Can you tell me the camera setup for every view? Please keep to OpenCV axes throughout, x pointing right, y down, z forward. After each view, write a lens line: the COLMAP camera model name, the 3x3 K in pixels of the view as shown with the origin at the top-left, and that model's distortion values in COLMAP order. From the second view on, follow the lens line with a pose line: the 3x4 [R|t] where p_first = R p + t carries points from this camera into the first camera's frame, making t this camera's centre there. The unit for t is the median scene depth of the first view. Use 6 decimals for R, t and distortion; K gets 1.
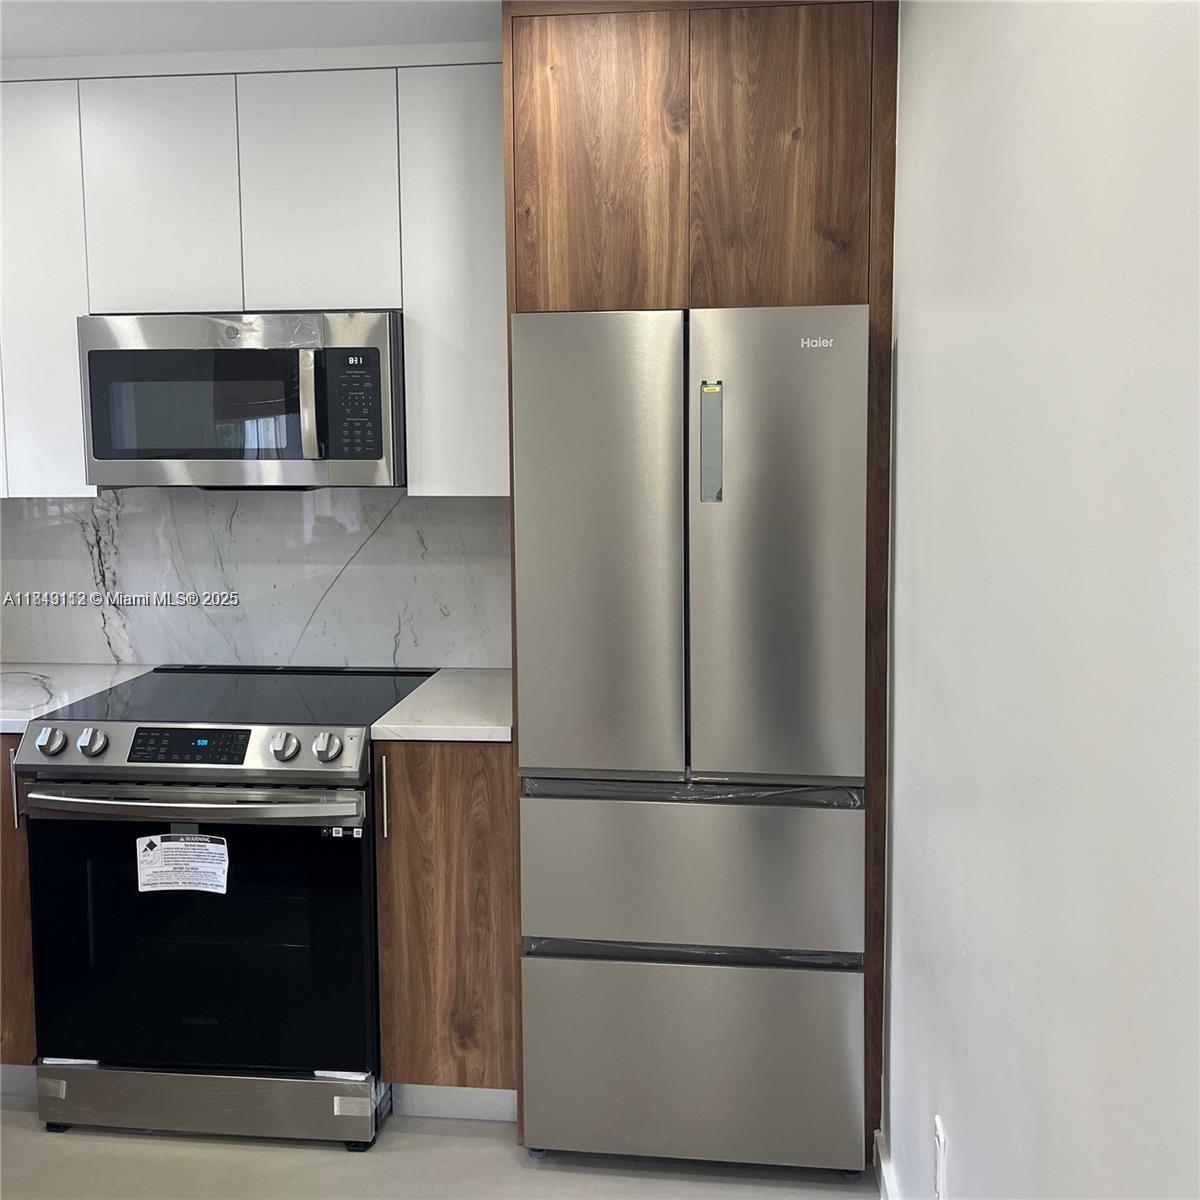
lens RADIAL K [[1214.4, 0, 600.8], [0, 1214.4, 552.4], [0, 0, 1]] dist [0.058289, -0.073863]
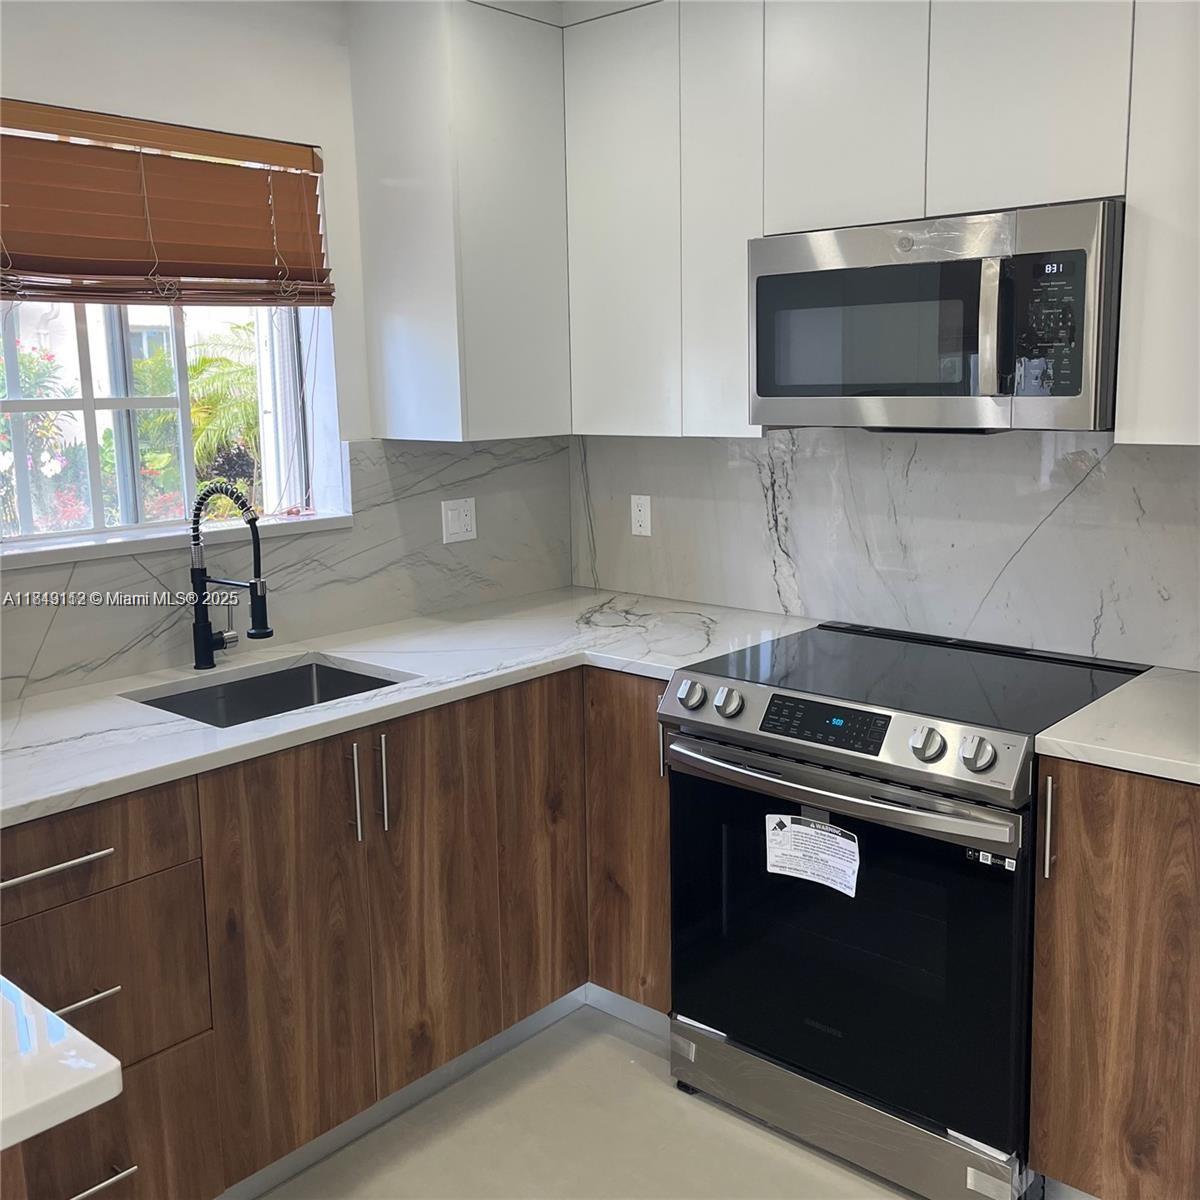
lens RADIAL K [[1214.4, 0, 600.8], [0, 1214.4, 552.4], [0, 0, 1]] dist [0.058289, -0.073863]
pose [[0.822020, 0.074501, -0.564564, 0.017106], [-0.046428, 0.996873, 0.063948, -0.012801], [0.567563, -0.026355, 0.822908, 0.186251]]
